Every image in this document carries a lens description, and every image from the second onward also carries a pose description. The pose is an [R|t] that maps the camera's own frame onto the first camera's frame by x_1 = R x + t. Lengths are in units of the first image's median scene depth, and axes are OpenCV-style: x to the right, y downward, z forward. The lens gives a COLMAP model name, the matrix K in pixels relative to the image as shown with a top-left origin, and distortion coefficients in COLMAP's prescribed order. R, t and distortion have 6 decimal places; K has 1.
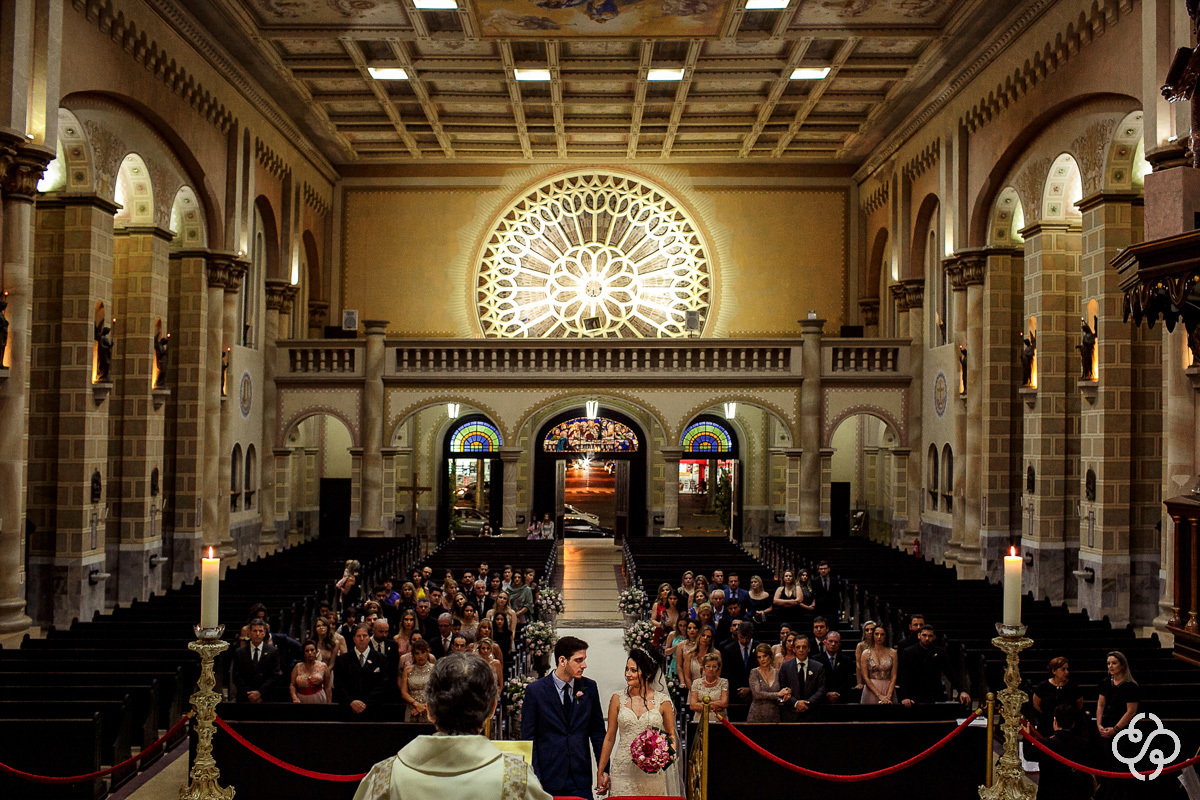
lens RADIAL K [[1202.9, 0, 662.7], [0, 1202.9, 425.1], [0, 0, 1]] dist [-0.104098, -0.007685]
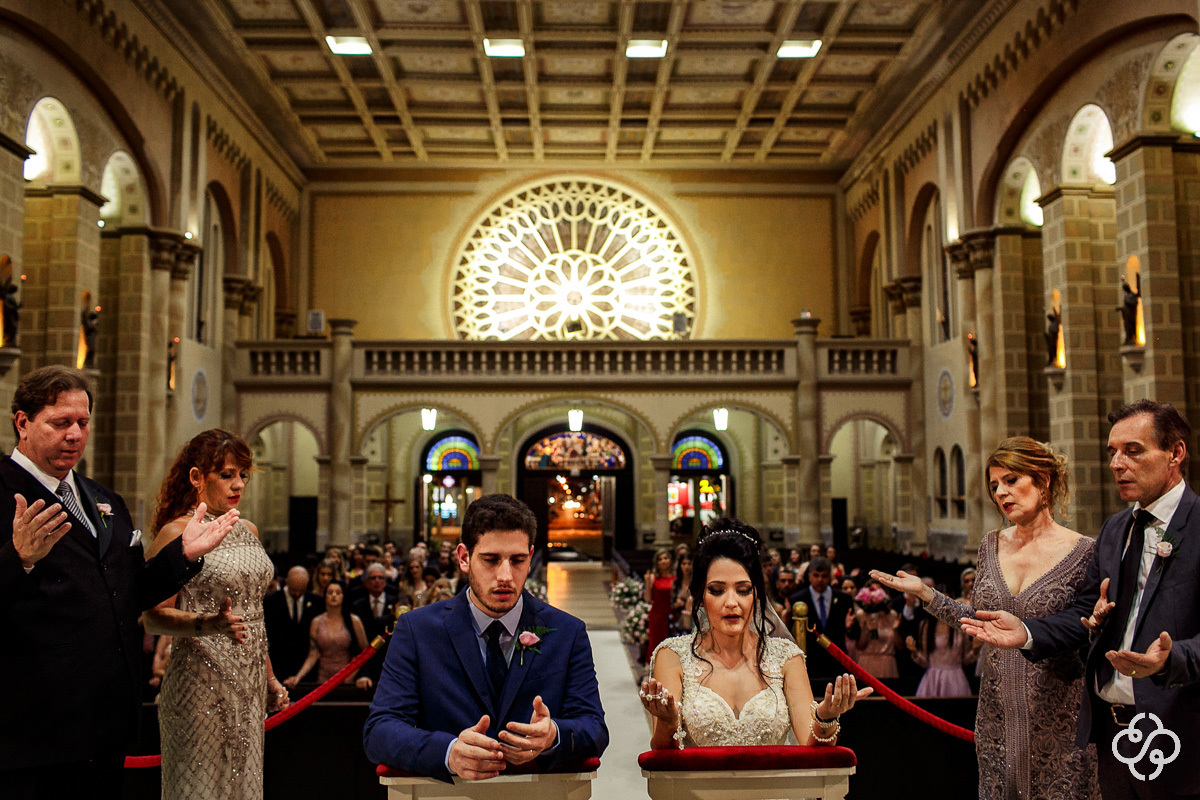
lens RADIAL K [[1182.7, 0, 609.8], [0, 1182.7, 398.9], [0, 0, 1]] dist [-0.095885, 0.016048]
pose [[0.999306, -0.024170, -0.028353, -0.005286], [0.022504, 0.998082, -0.057678, 0.025531], [0.029692, 0.057000, 0.997933, 0.072393]]
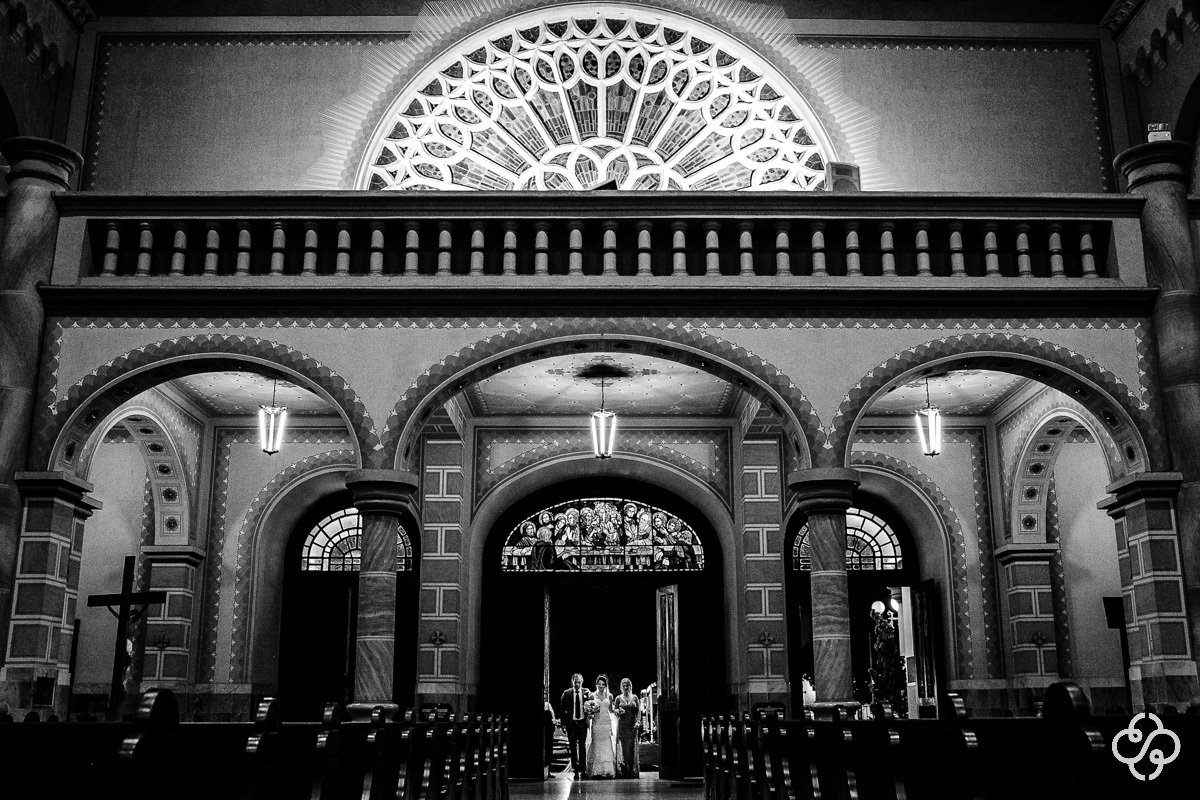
lens RADIAL K [[1206.6, 0, 619.4], [0, 1206.6, 397.1], [0, 0, 1]] dist [-0.106886, 0.129194]
pose [[0.998583, -0.033508, -0.041332, -0.038418], [0.022916, 0.971901, -0.234273, 0.078187], [0.048020, 0.232994, 0.971292, 0.637874]]
